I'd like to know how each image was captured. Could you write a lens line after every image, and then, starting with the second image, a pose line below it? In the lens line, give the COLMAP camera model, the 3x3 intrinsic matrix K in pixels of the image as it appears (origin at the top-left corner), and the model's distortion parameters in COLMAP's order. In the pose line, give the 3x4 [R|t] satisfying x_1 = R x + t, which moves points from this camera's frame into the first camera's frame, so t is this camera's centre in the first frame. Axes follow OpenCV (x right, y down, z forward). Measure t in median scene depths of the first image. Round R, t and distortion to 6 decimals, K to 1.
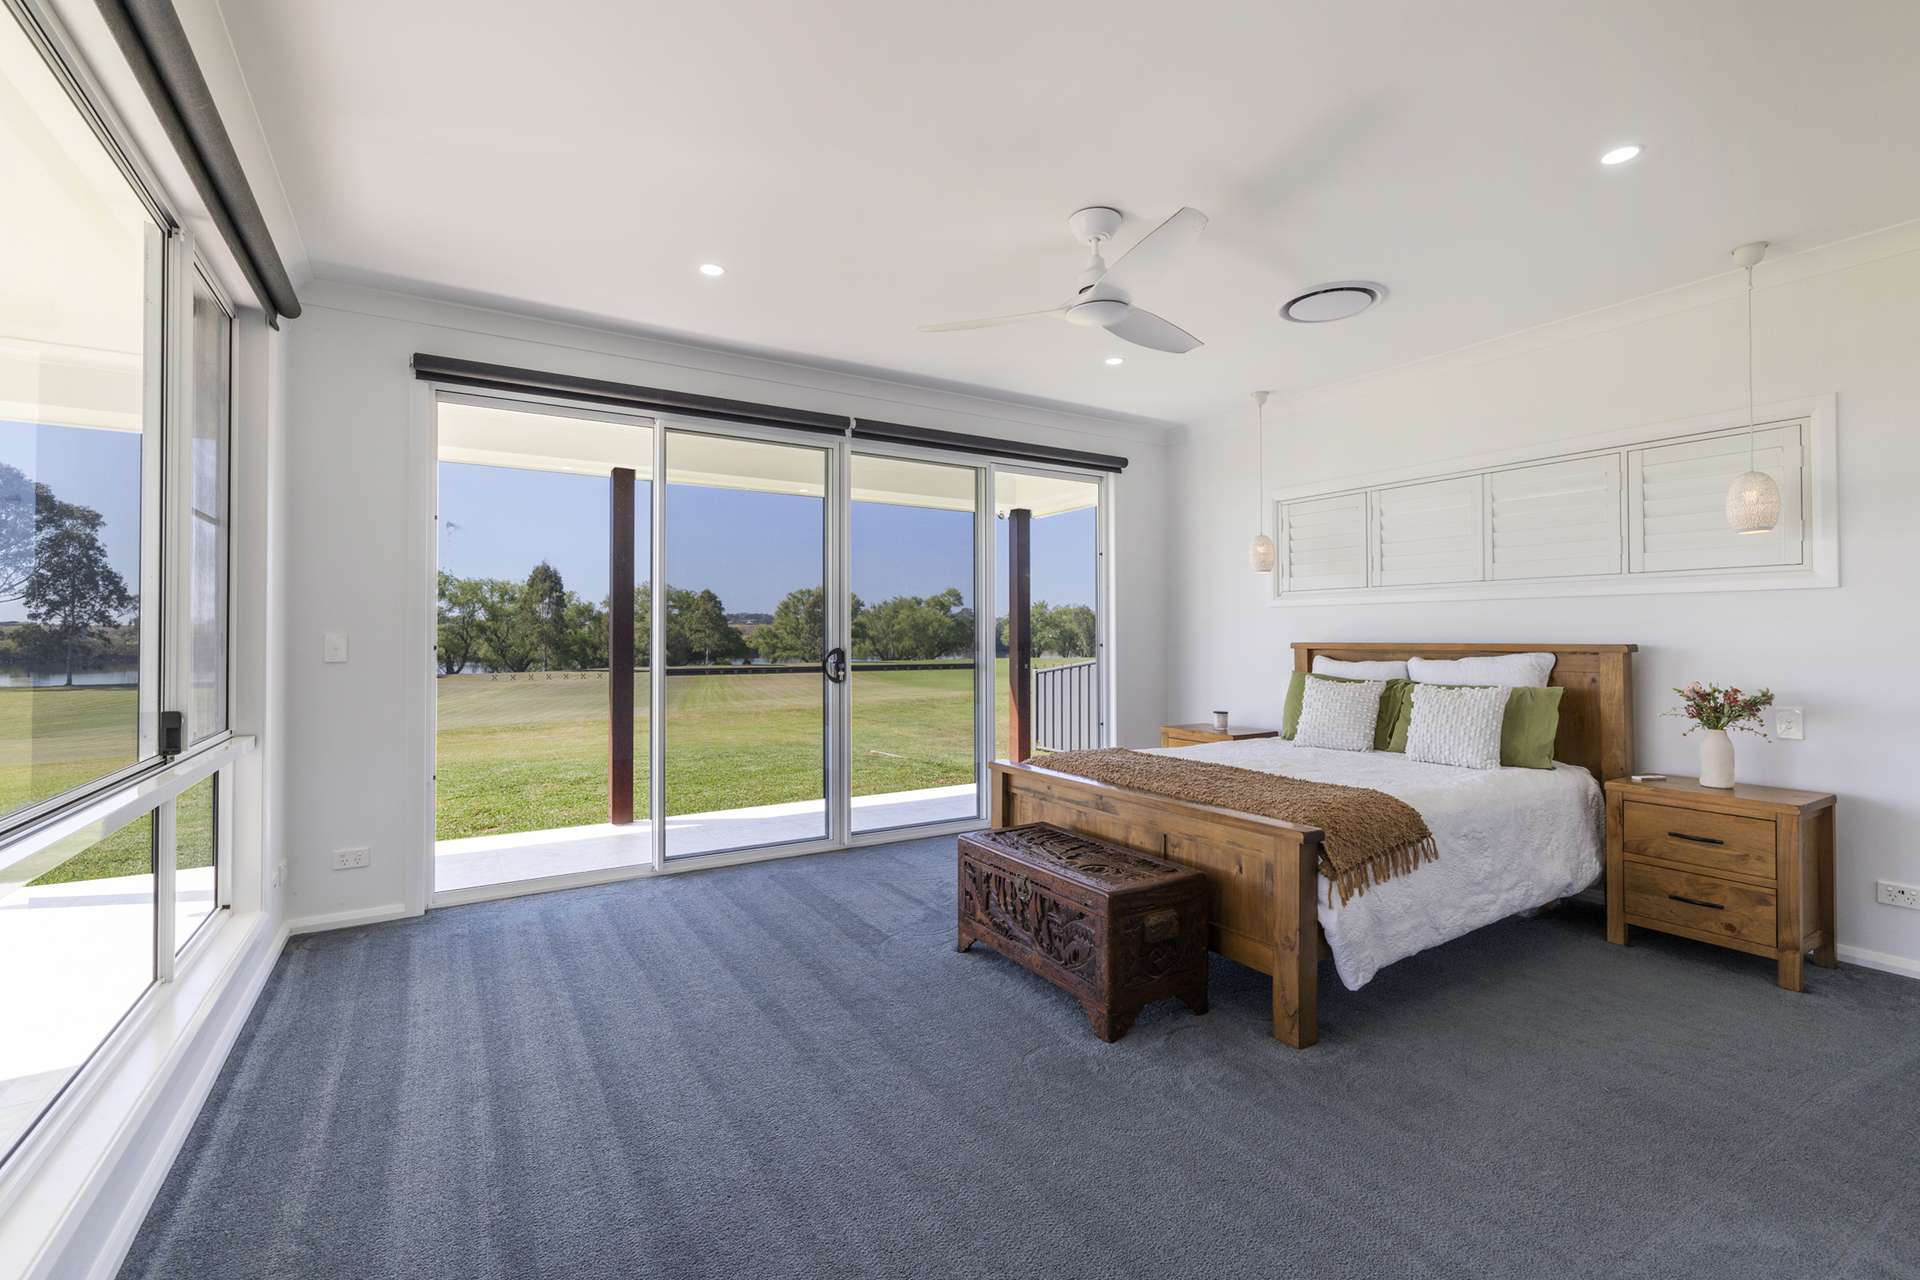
lens RADIAL K [[836.3, 0, 960.0], [0, 836.3, 640.0], [0, 0, 1]] dist [0.000599, 0.000063]
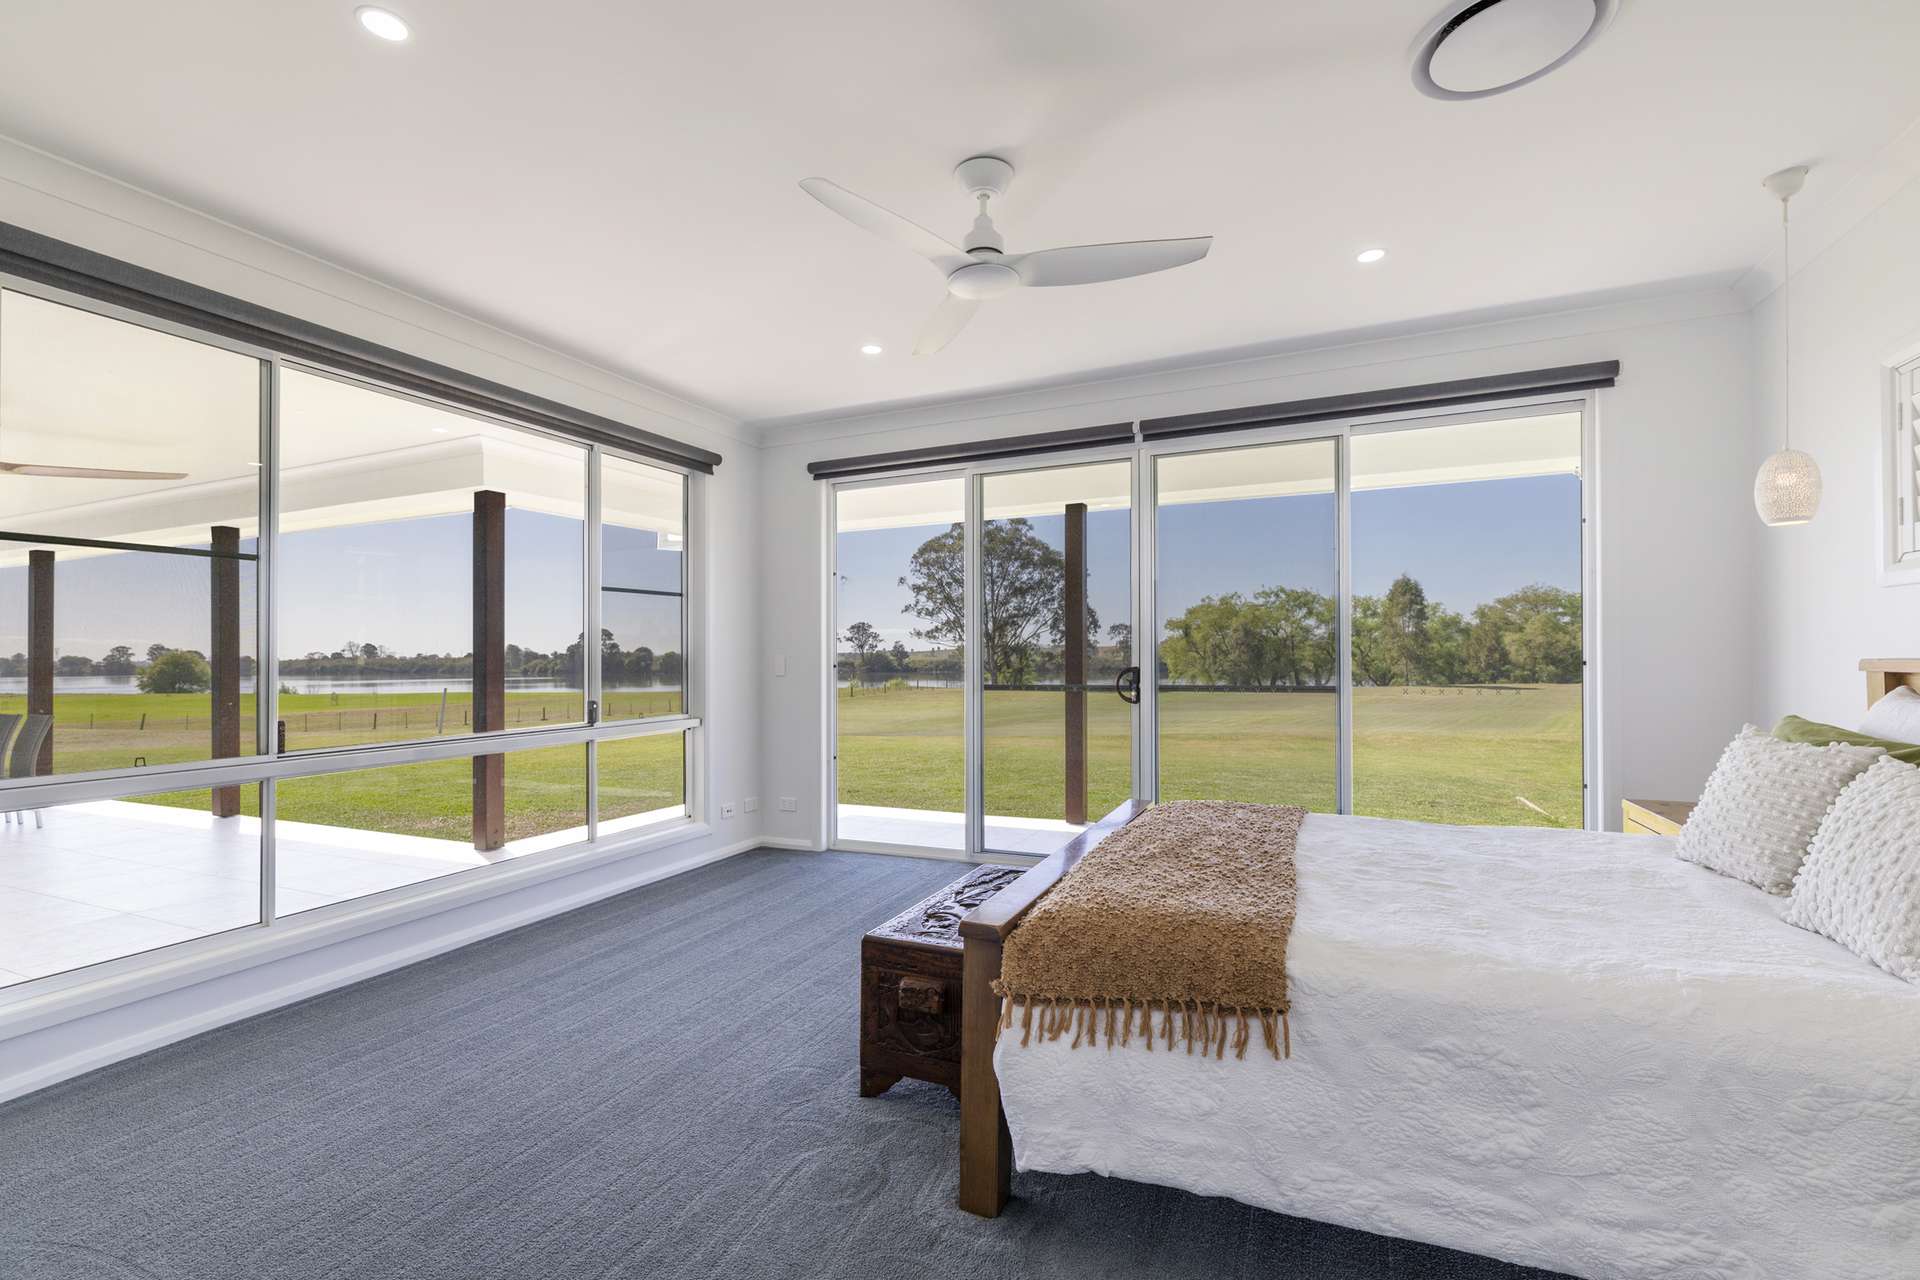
lens RADIAL K [[843.6, 0, 967.8], [0, 843.6, 657.0], [0, 0, 1]] dist [0.001499, 0.000608]
pose [[0.560628, -0.005495, -0.828049, 0.535204], [0.008415, 0.999964, -0.000939, -0.001863], [0.828025, -0.006442, 0.560655, 0.301955]]
